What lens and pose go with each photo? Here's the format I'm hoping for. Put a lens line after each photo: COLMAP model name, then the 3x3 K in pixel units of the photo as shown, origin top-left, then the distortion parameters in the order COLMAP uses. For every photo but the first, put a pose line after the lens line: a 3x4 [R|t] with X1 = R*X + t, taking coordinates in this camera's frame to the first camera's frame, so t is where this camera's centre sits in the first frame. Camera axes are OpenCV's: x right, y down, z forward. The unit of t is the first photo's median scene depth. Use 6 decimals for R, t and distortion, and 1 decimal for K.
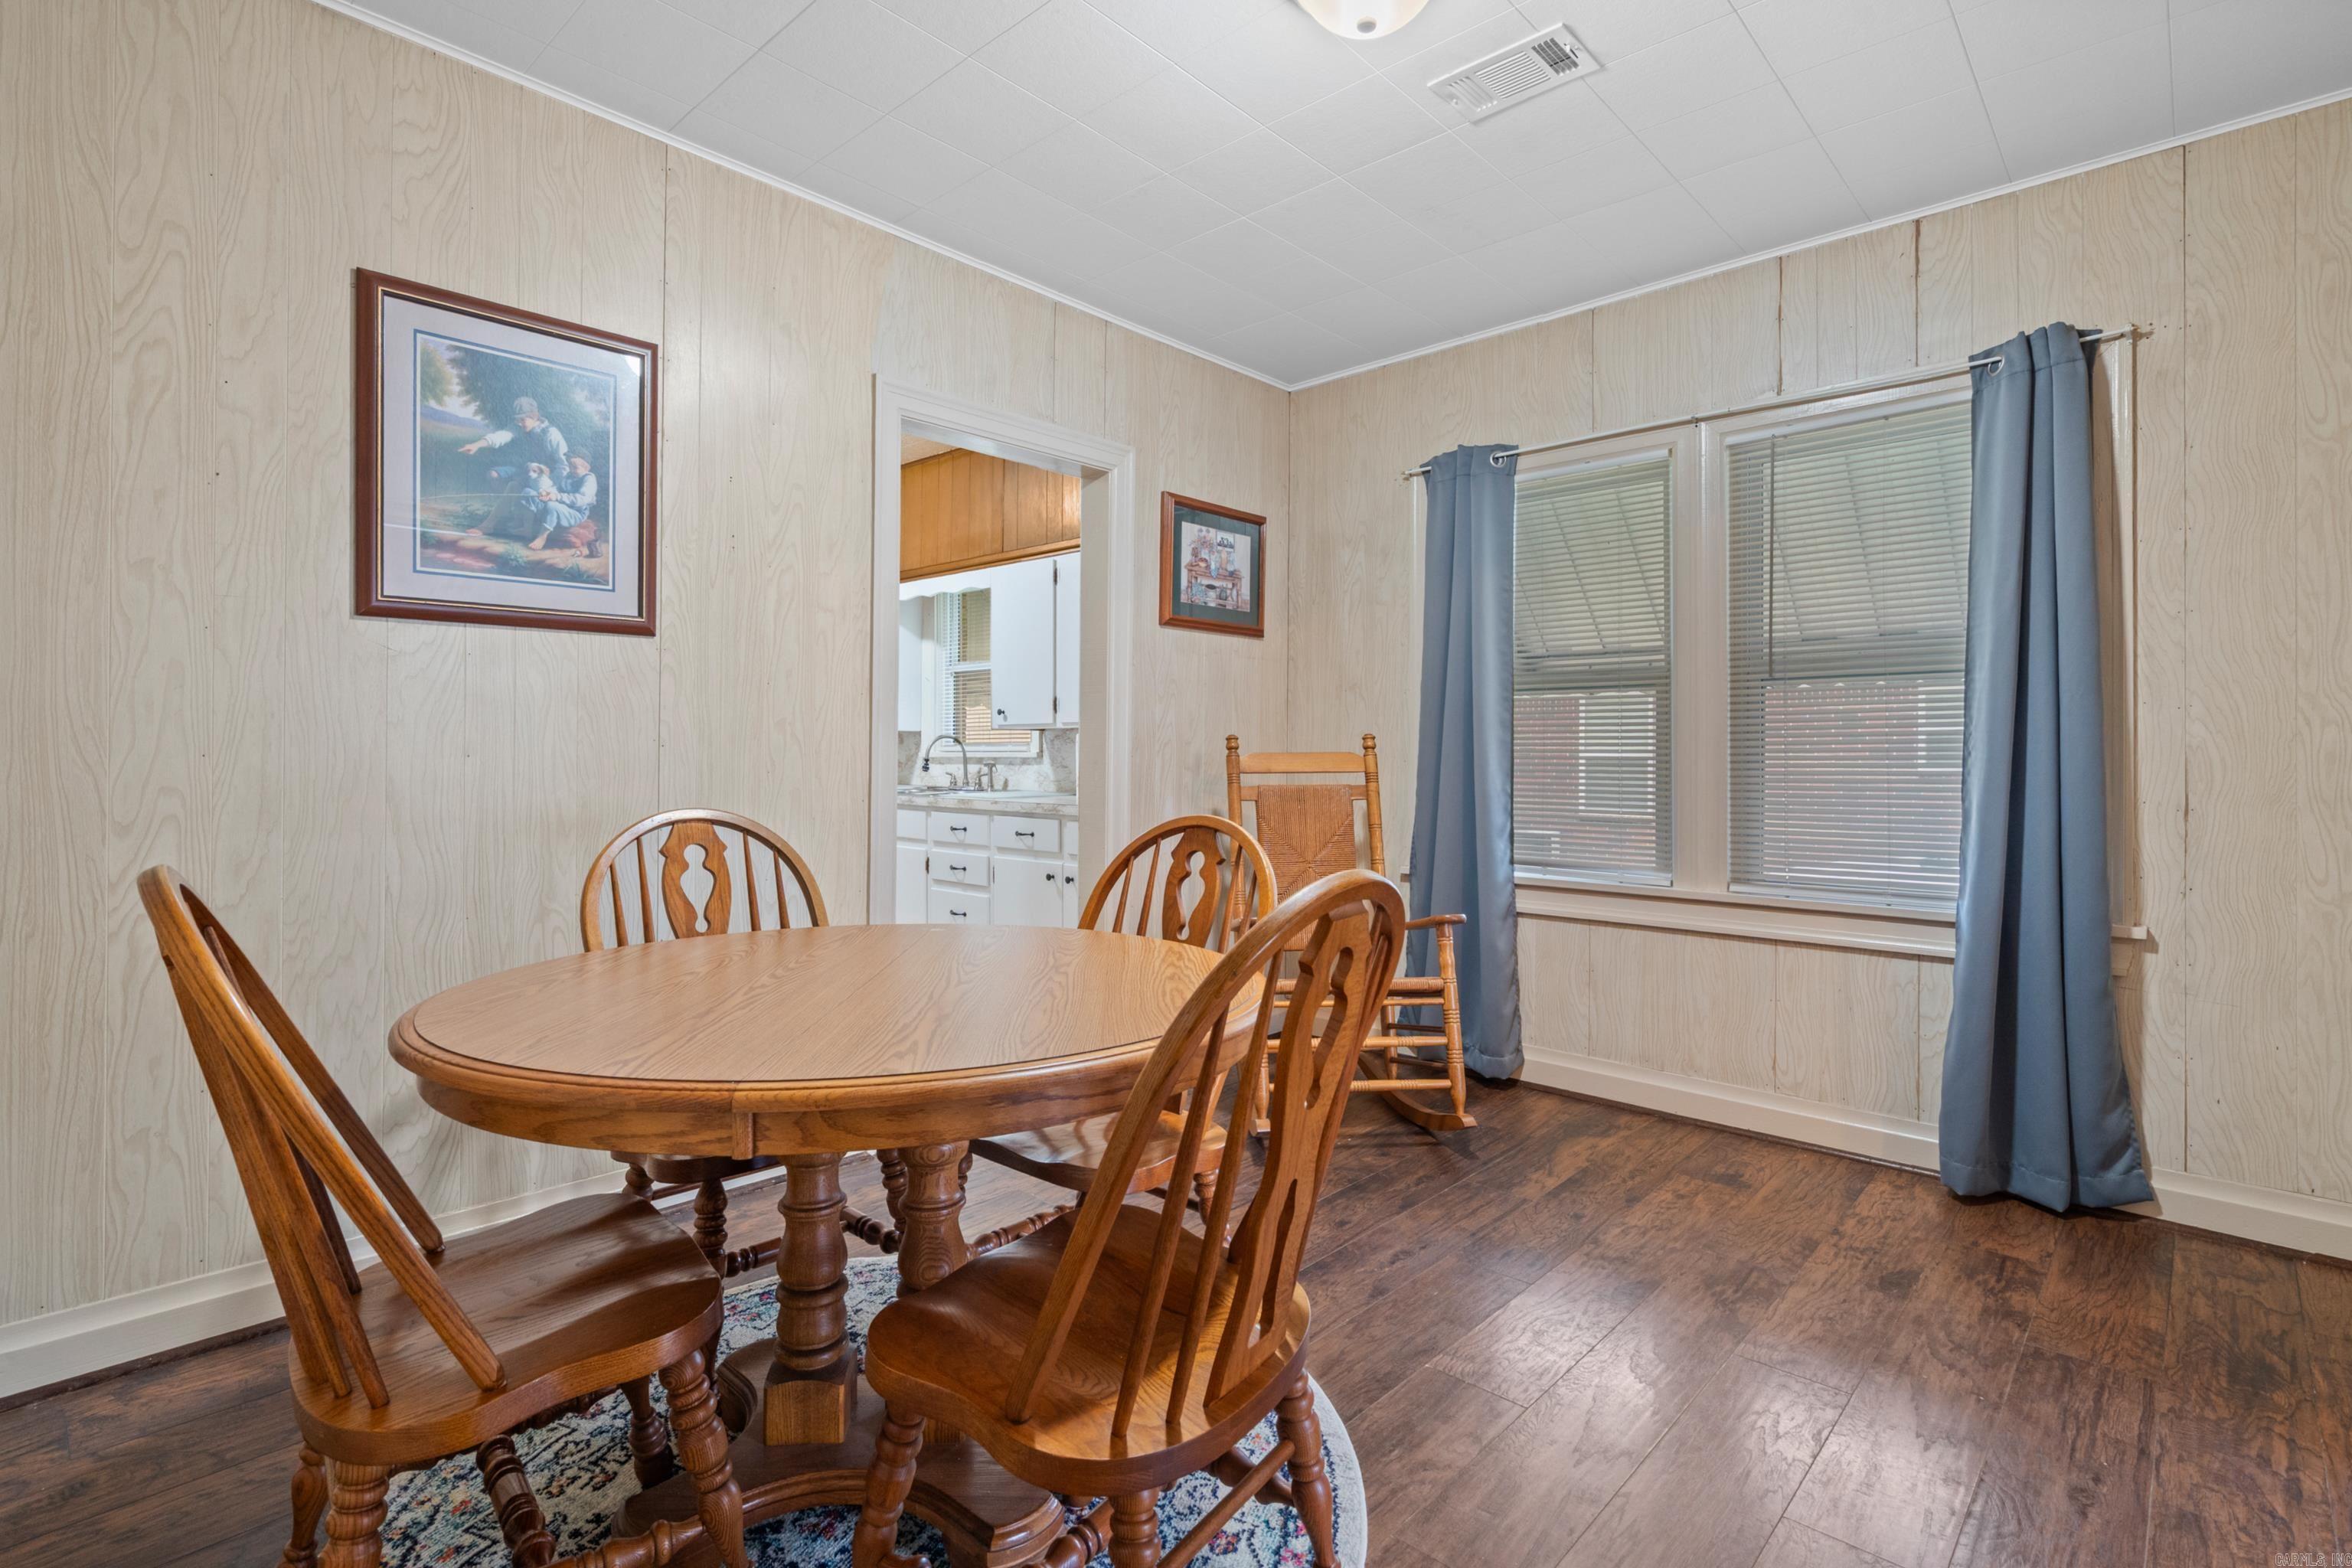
lens RADIAL K [[1080.7, 0, 1150.3], [0, 1080.7, 747.5], [0, 0, 1]] dist [0.001554, 0.000759]
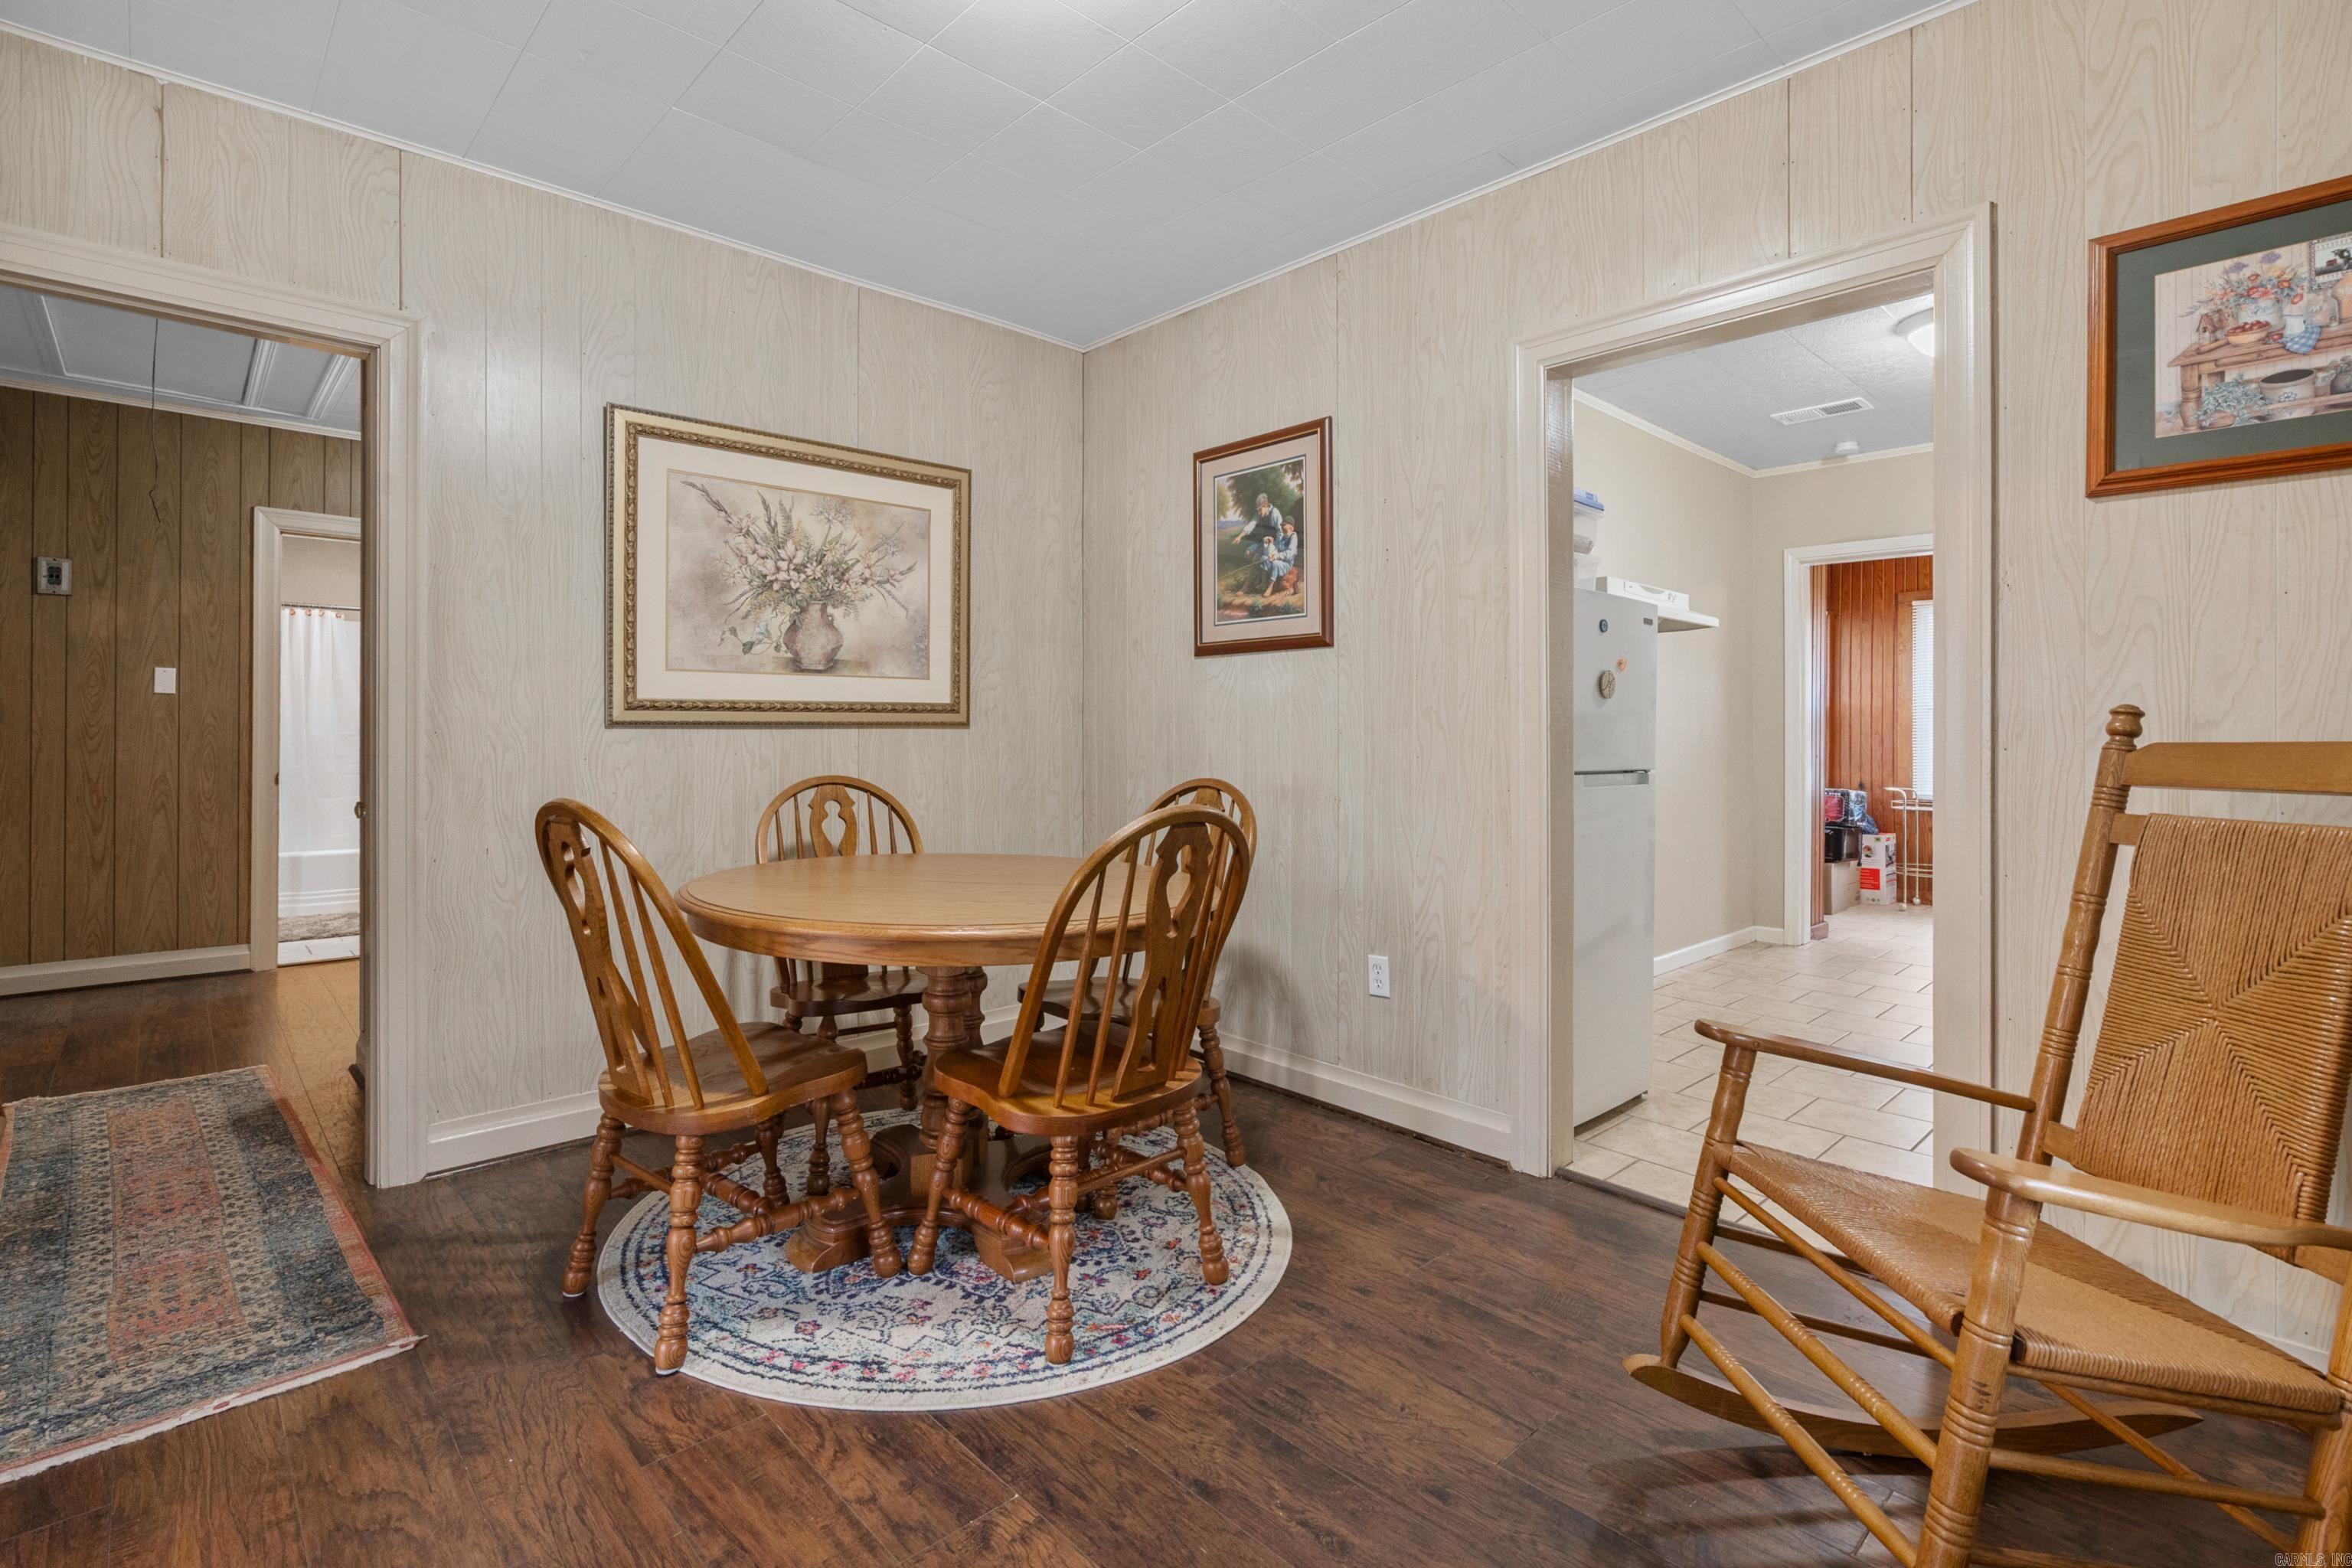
lens RADIAL K [[1080.7, 0, 1182.0], [0, 1080.7, 720.4], [0, 0, 1]] dist [0.001554, 0.000759]
pose [[-0.032003, -0.017392, -0.999336, 0.850534], [-0.004678, 0.999840, -0.017251, 0.006455], [0.999477, 0.004123, -0.032079, 0.915650]]
